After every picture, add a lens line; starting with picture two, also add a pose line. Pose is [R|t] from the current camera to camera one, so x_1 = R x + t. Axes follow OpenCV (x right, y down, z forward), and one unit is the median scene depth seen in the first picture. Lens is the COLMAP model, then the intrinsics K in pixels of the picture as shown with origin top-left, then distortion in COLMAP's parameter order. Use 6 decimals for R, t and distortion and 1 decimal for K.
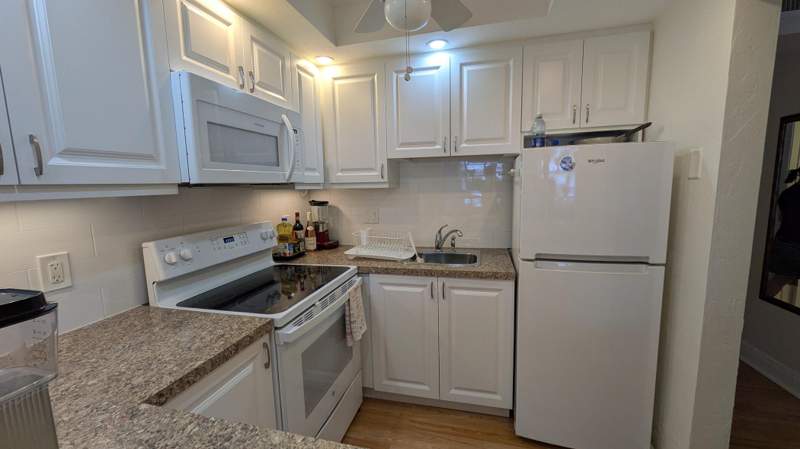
lens RADIAL K [[317.2, 0, 402.7], [0, 317.2, 225.2], [0, 0, 1]] dist [0.000604, -0.000058]
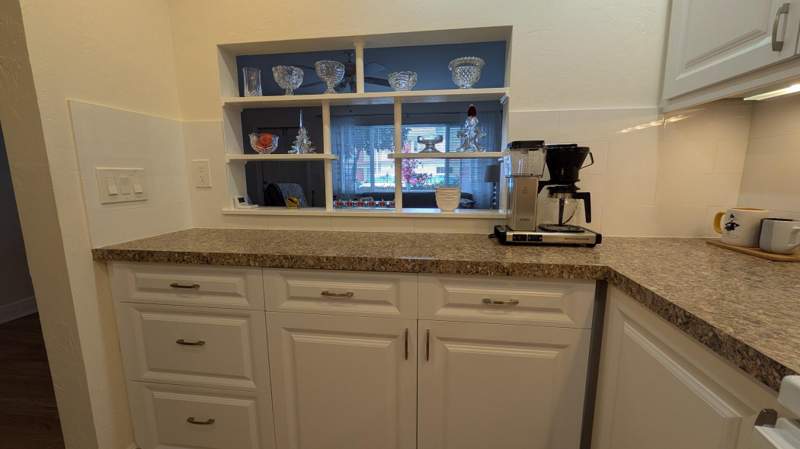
lens RADIAL K [[314.9, 0, 400.0], [0, 314.9, 224.5], [0, 0, 1]] dist [-0.000597, -0.000170]
pose [[-0.992863, 0.047337, -0.109466, 0.025071], [0.014016, 0.957808, 0.287066, 0.026155], [0.118437, 0.283483, -0.951635, 0.791710]]
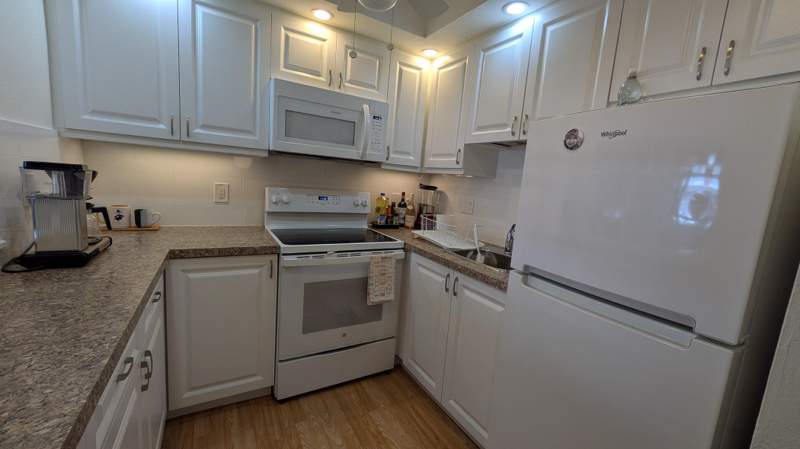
lens RADIAL K [[317.2, 0, 402.7], [0, 317.2, 225.2], [0, 0, 1]] dist [0.000604, -0.000058]
pose [[0.700817, 0.179954, -0.690269, 0.606004], [-0.187949, 0.980047, 0.064678, 0.005507], [0.688135, 0.084408, 0.720656, 0.227836]]
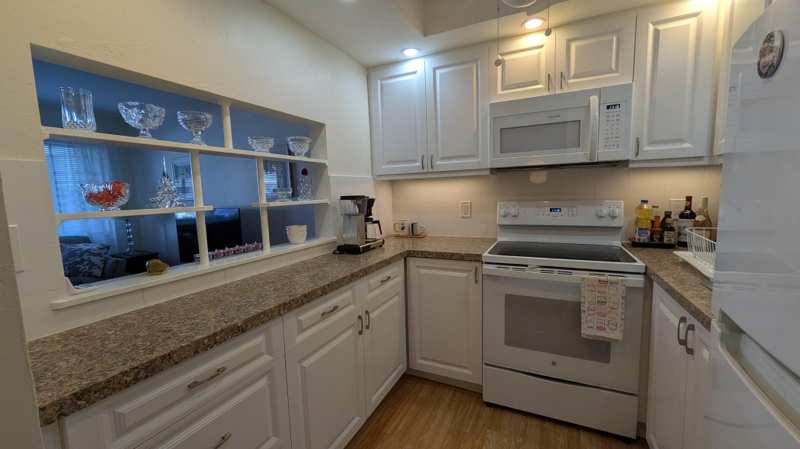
lens RADIAL K [[314.9, 0, 400.0], [0, 314.9, 224.5], [0, 0, 1]] dist [-0.000597, -0.000170]
pose [[-0.199463, 0.135337, -0.970514, 0.735357], [-0.091354, 0.983535, 0.155928, -0.033519], [0.975638, 0.119763, -0.183815, 0.568586]]
